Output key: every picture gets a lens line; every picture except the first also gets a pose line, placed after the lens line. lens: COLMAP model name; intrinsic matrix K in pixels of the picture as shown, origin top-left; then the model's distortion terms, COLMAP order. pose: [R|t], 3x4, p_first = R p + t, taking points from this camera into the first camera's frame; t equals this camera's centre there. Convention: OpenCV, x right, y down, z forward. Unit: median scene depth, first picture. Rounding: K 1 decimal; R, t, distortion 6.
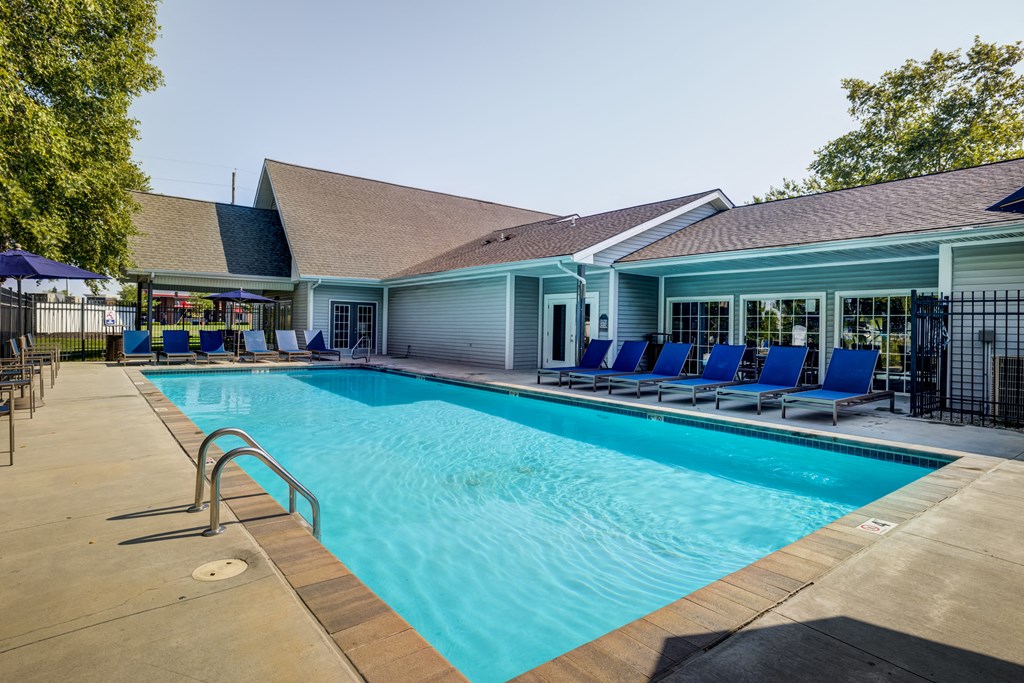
lens RADIAL K [[546.9, 0, 512.0], [0, 546.9, 341.5], [0, 0, 1]] dist [-0.001746, 0.000598]
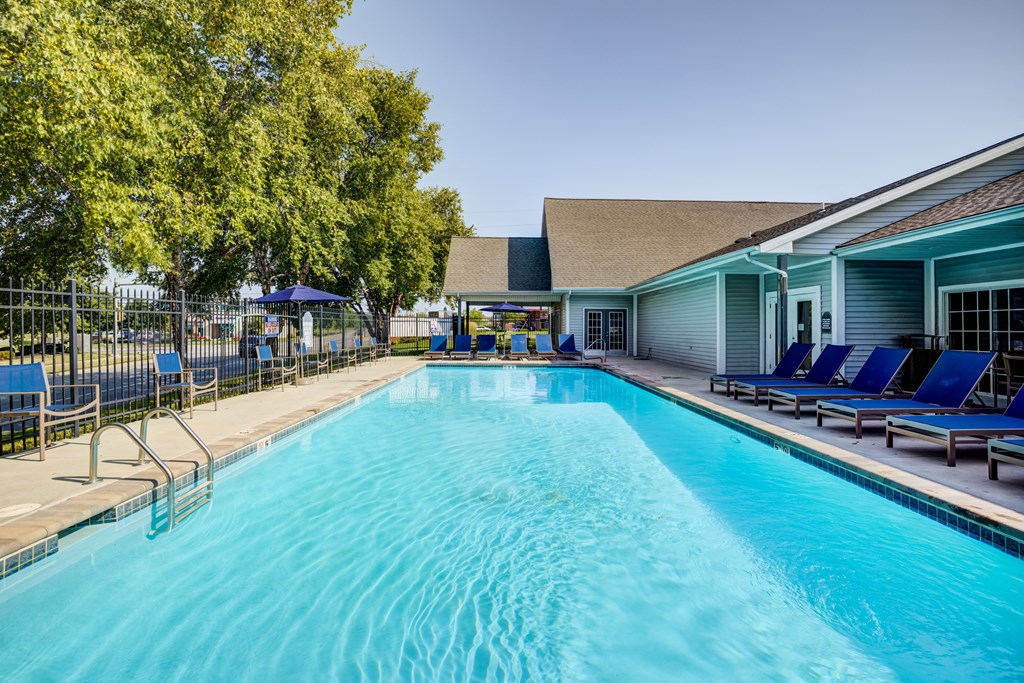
lens RADIAL K [[469.3, 0, 513.6], [0, 469.3, 327.5], [0, 0, 1]] dist [0.000716, 0.000853]
pose [[0.808926, -0.014918, -0.587722, 0.189454], [-0.005114, 0.999462, -0.032408, -0.001398], [0.587889, 0.029221, 0.808414, 0.143502]]
